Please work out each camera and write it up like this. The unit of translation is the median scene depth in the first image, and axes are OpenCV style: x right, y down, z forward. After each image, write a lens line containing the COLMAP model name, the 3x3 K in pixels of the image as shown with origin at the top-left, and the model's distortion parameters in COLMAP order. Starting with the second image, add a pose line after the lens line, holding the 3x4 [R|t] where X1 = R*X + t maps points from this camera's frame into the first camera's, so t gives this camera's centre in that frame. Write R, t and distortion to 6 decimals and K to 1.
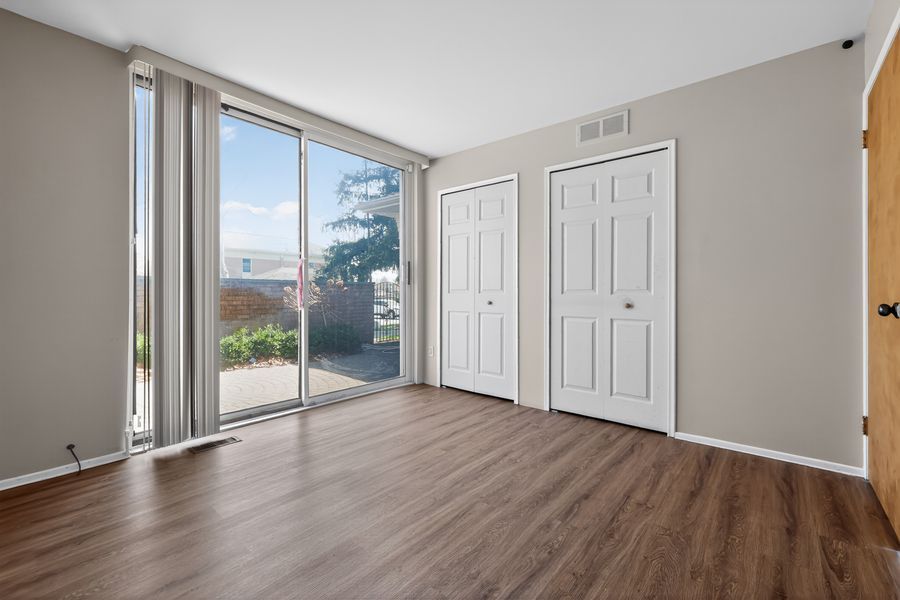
lens RADIAL K [[392.0, 0, 451.0], [0, 392.0, 296.2], [0, 0, 1]] dist [0.002002, -0.000206]
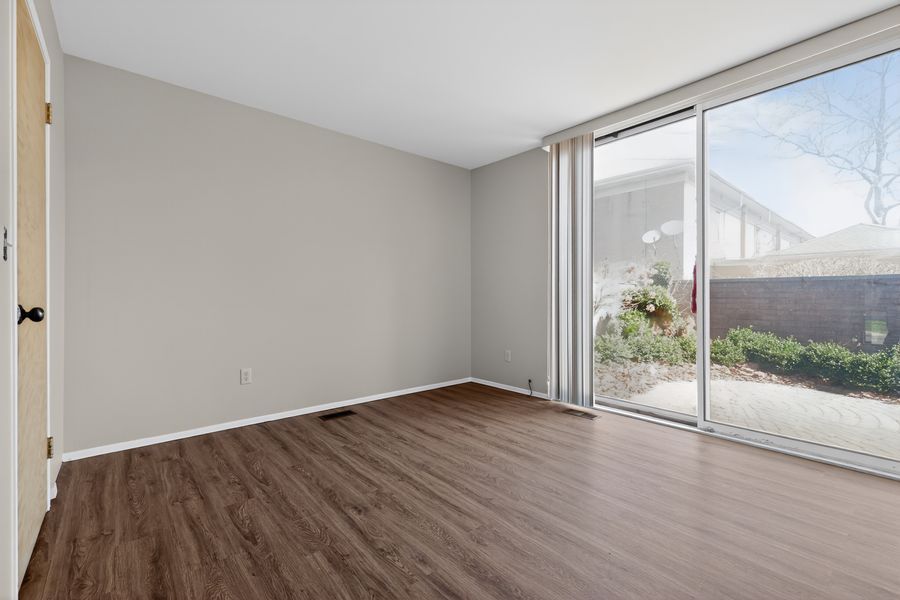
lens RADIAL K [[392.0, 0, 448.7], [0, 392.0, 298.4], [0, 0, 1]] dist [0.002002, -0.000206]
pose [[-0.168959, 0.008217, -0.985589, 0.863098], [-0.007296, 0.999927, 0.009587, -0.006716], [0.985596, 0.008811, -0.168887, 0.945478]]
